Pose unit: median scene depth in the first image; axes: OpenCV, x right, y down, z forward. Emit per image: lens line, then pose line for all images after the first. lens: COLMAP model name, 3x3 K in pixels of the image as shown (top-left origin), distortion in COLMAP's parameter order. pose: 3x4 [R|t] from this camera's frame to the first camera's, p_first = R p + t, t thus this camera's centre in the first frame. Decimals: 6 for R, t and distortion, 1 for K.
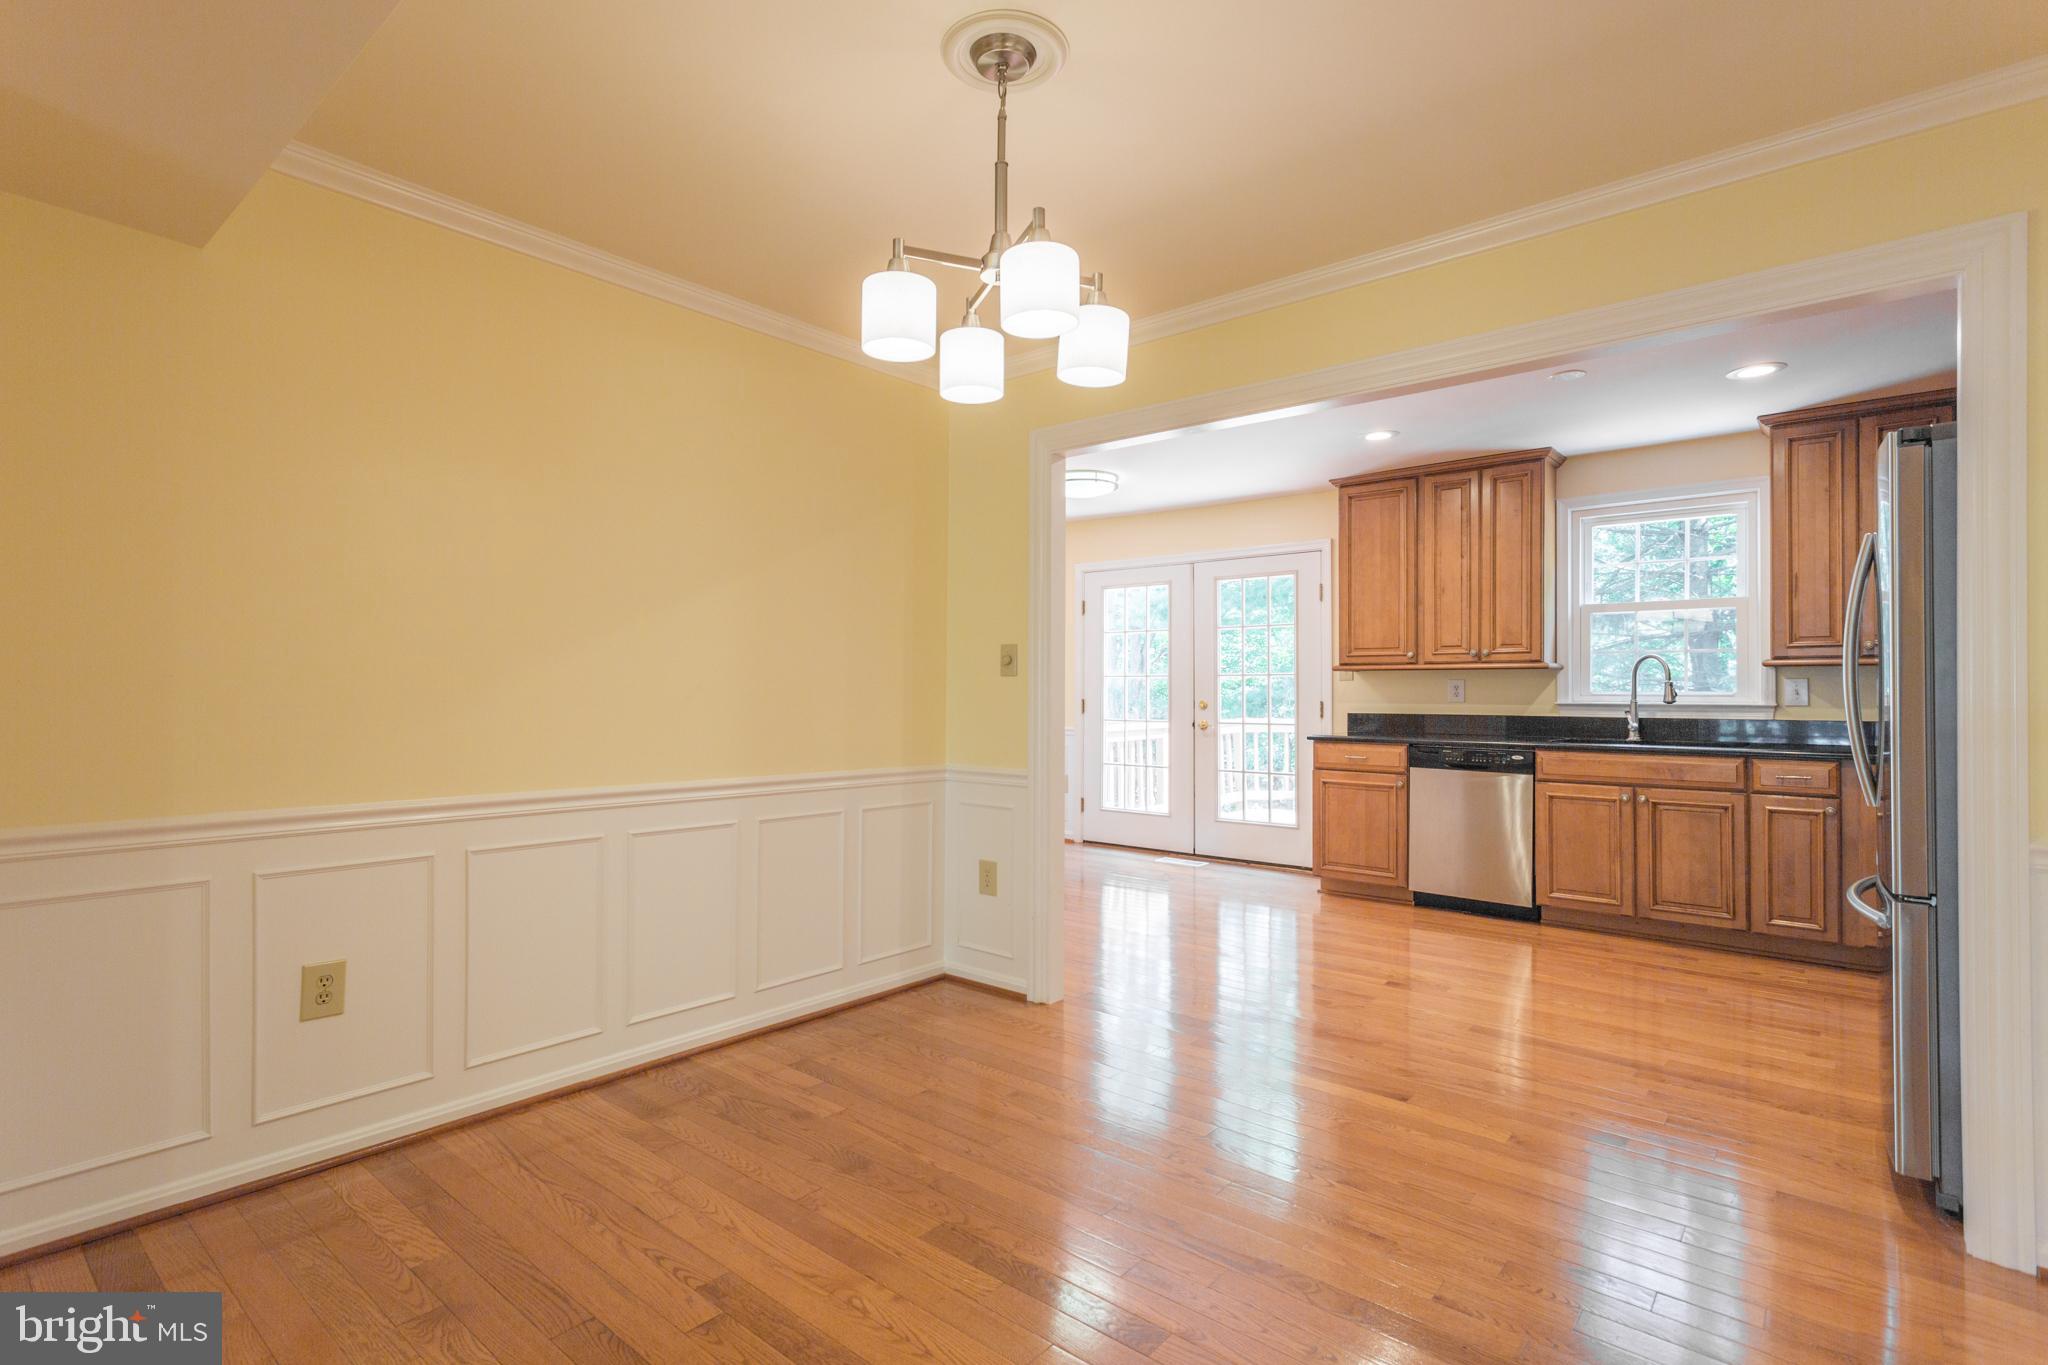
lens RADIAL K [[990.3, 0, 995.9], [0, 990.3, 678.8], [0, 0, 1]] dist [0.008291, 0.000769]
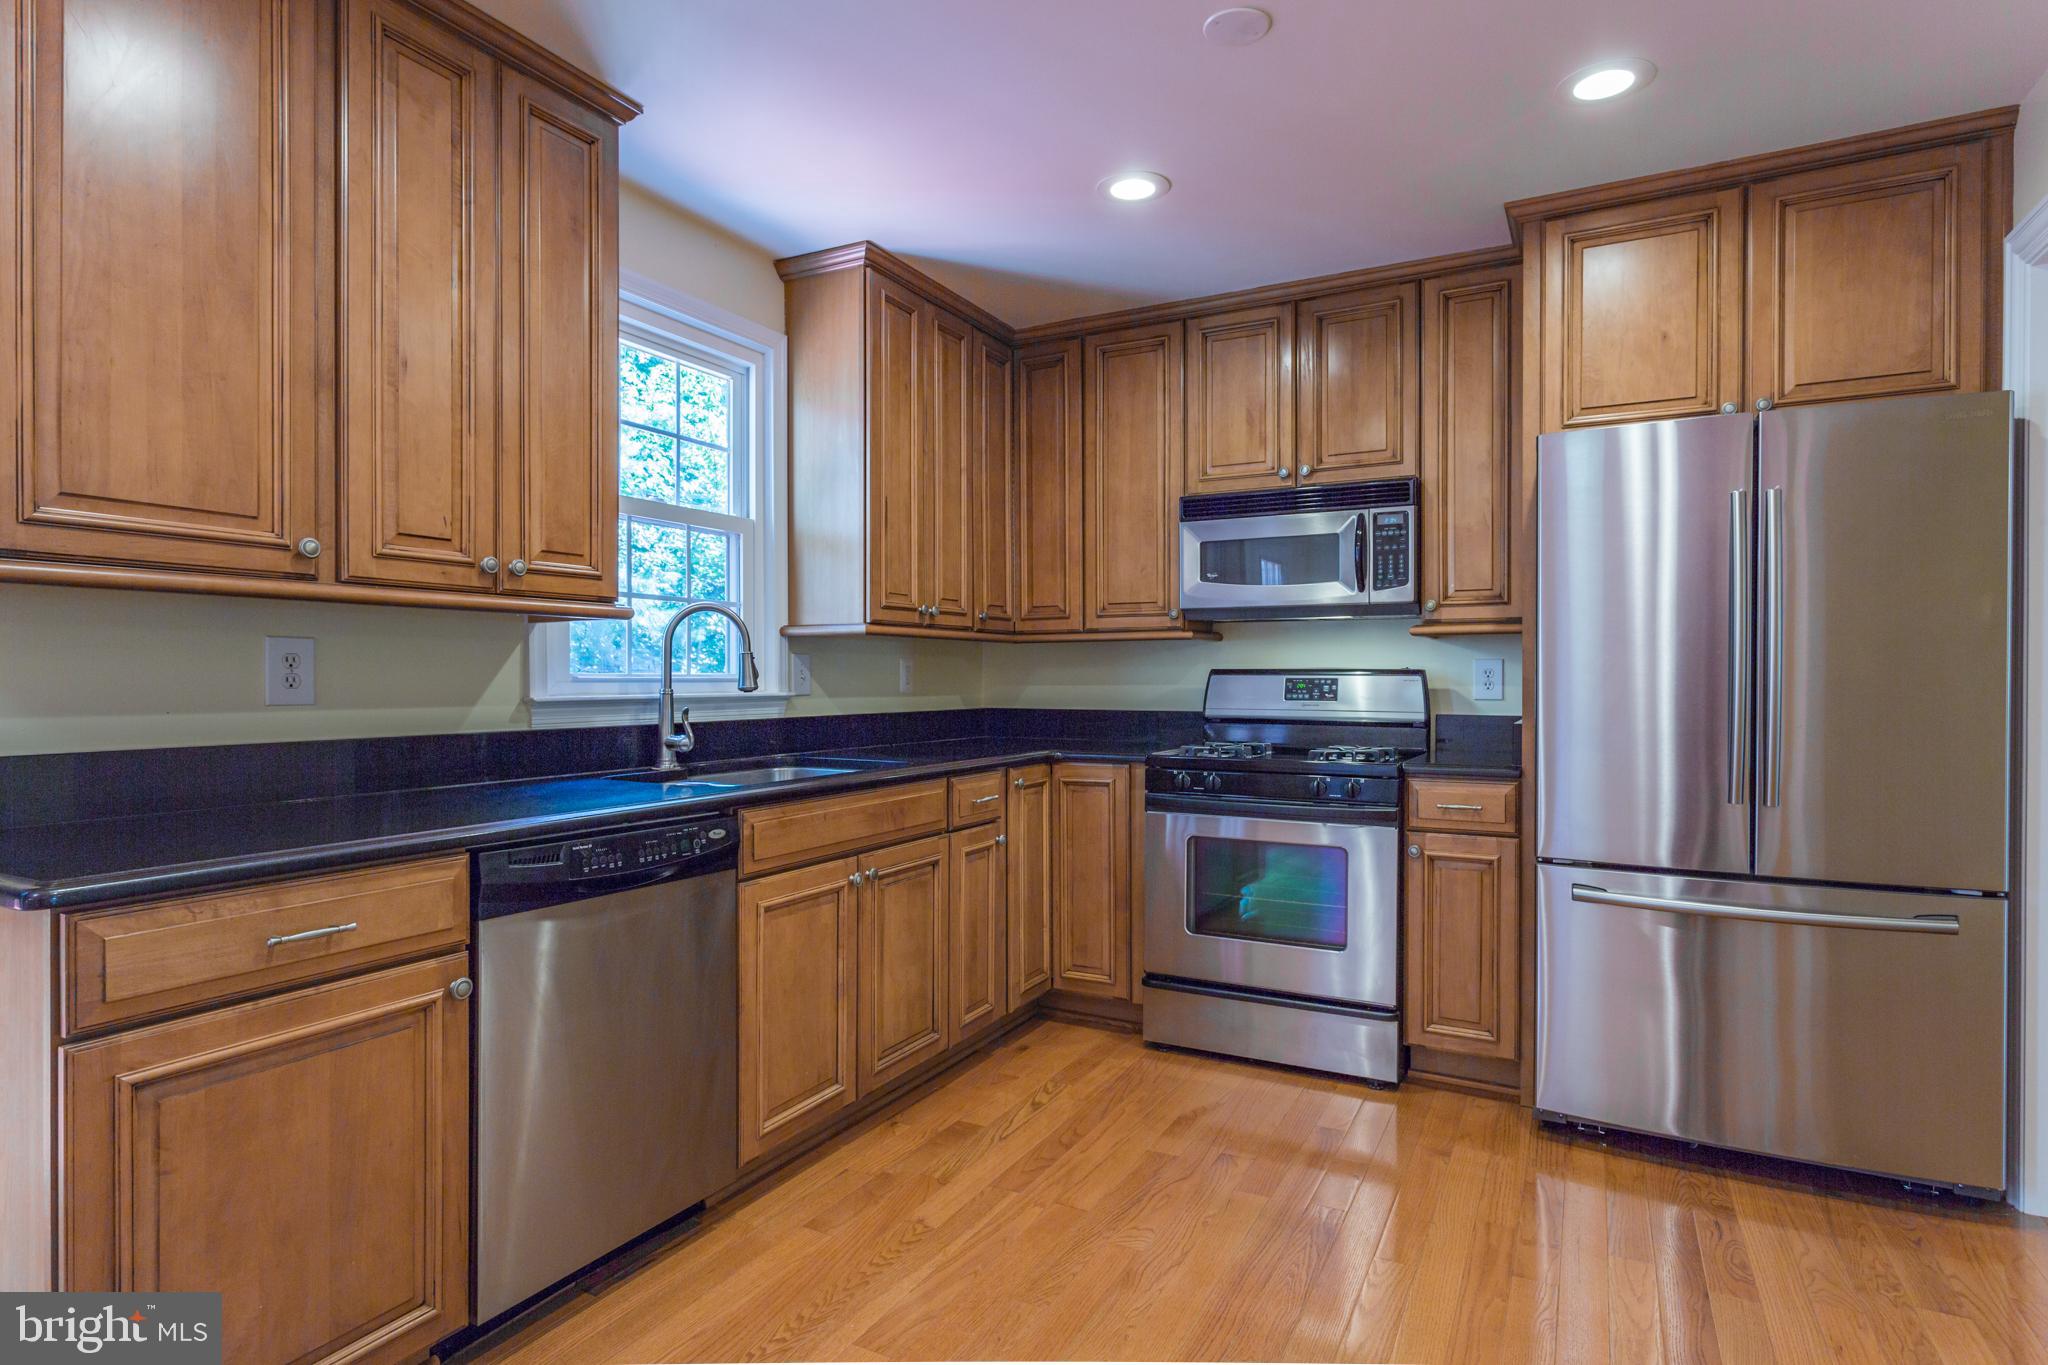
lens RADIAL K [[1080.5, 0, 1023.1], [0, 1080.5, 687.4], [0, 0, 1]] dist [-0.001566, 0.001366]
pose [[-0.226494, -0.011559, 0.973944, 0.065789], [-0.012530, 0.999881, 0.008952, 0.013835], [-0.973932, -0.010176, -0.226612, 1.027844]]
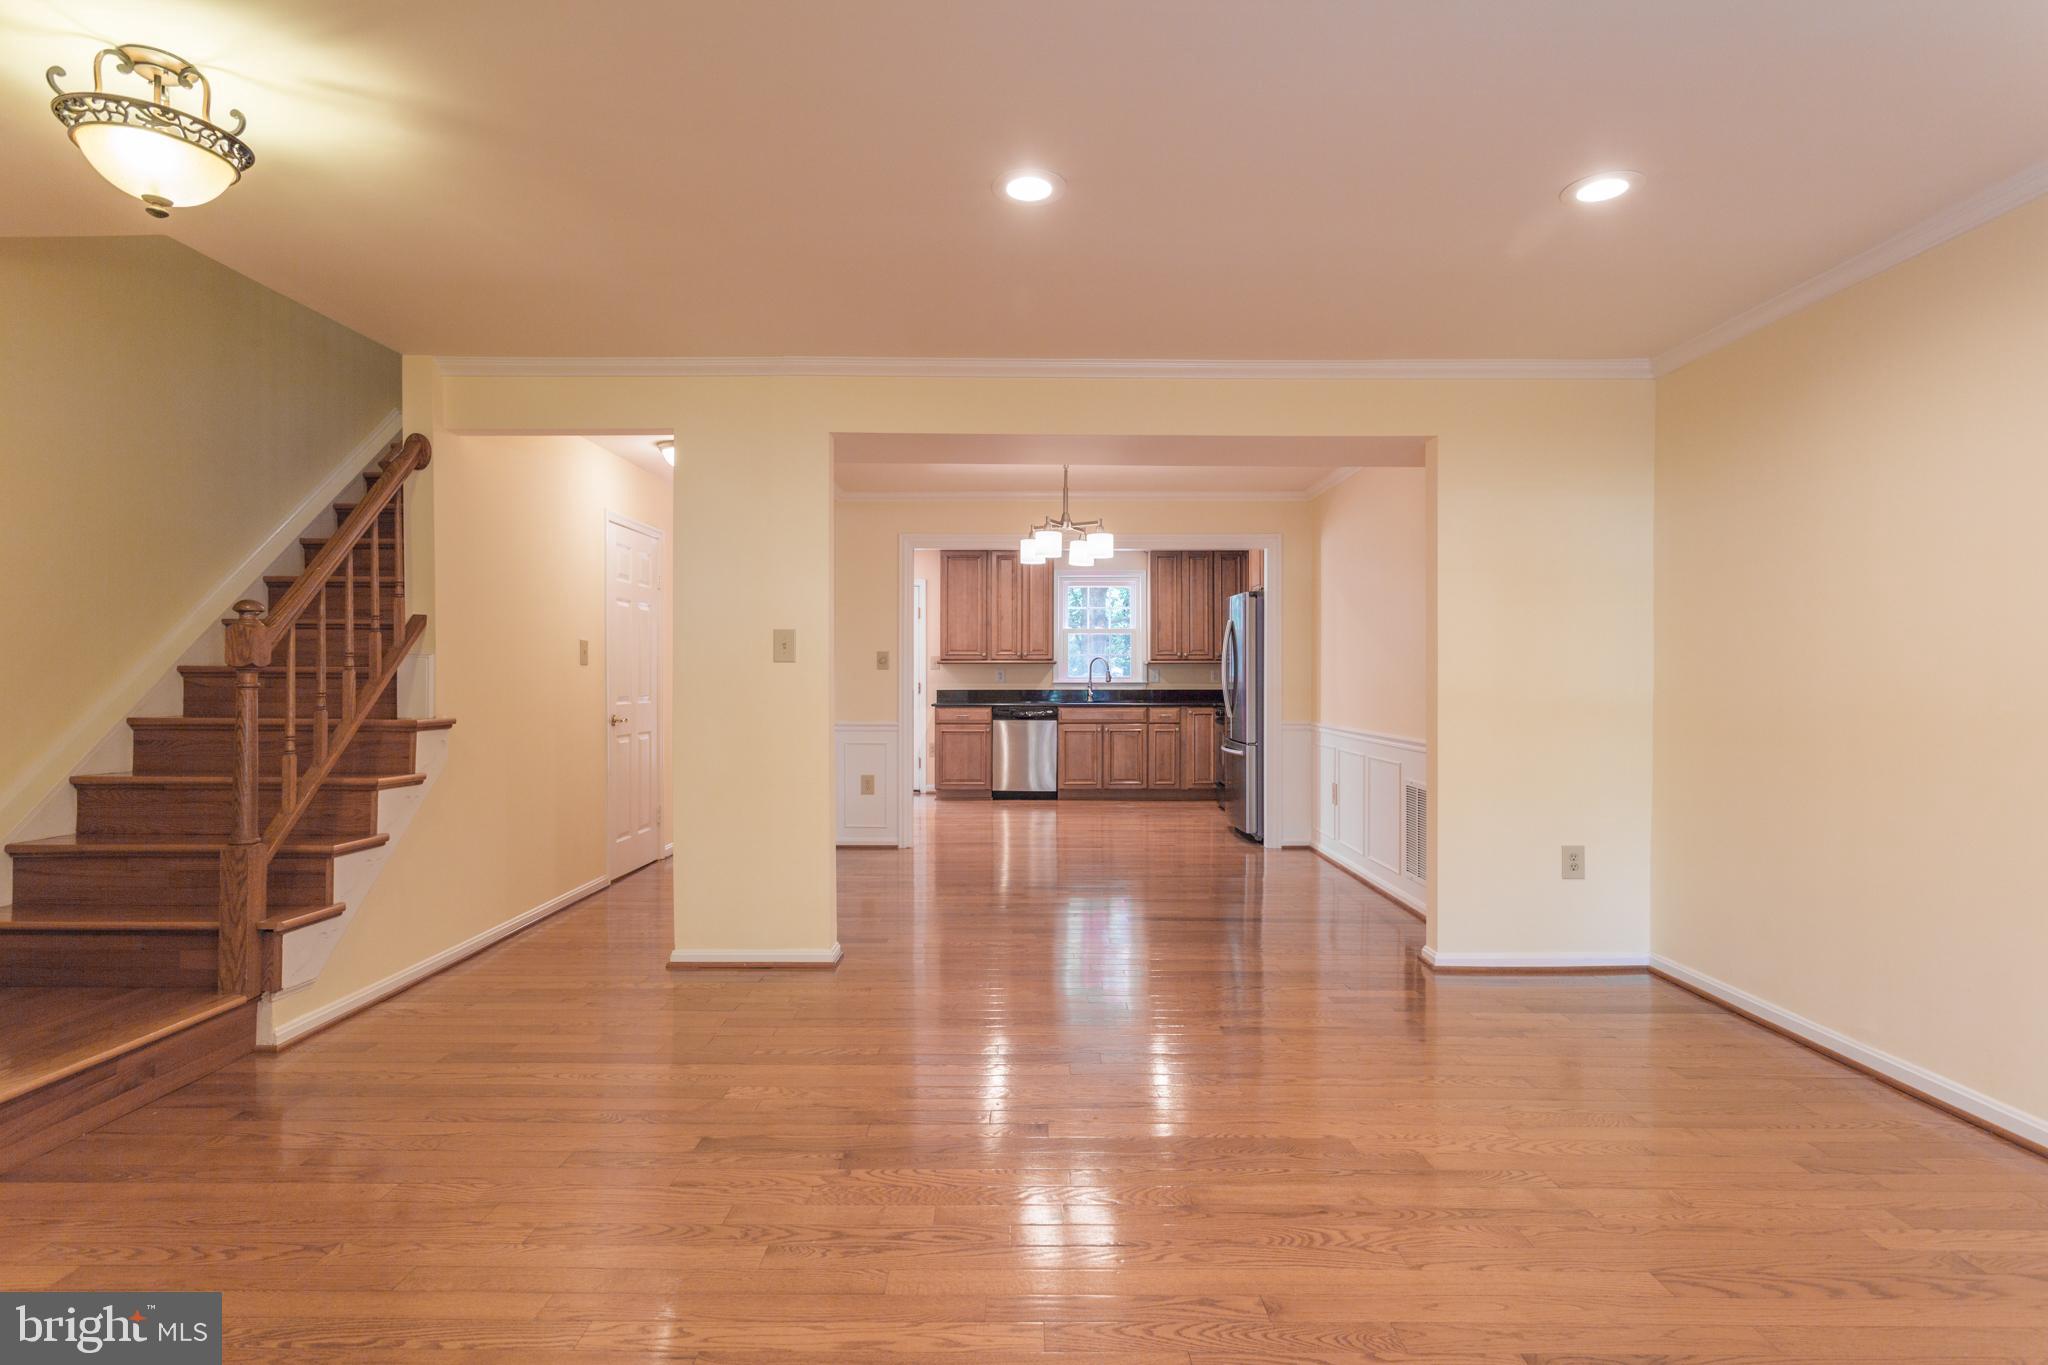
lens RADIAL K [[1034.2, 0, 1024.5], [0, 1034.2, 673.9], [0, 0, 1]] dist [-0.003296, 0.000642]
pose [[0.756526, -0.002623, 0.653958, -0.821216], [-0.005247, 0.999935, 0.010081, -0.011676], [-0.653943, -0.011058, 0.756463, -0.460980]]
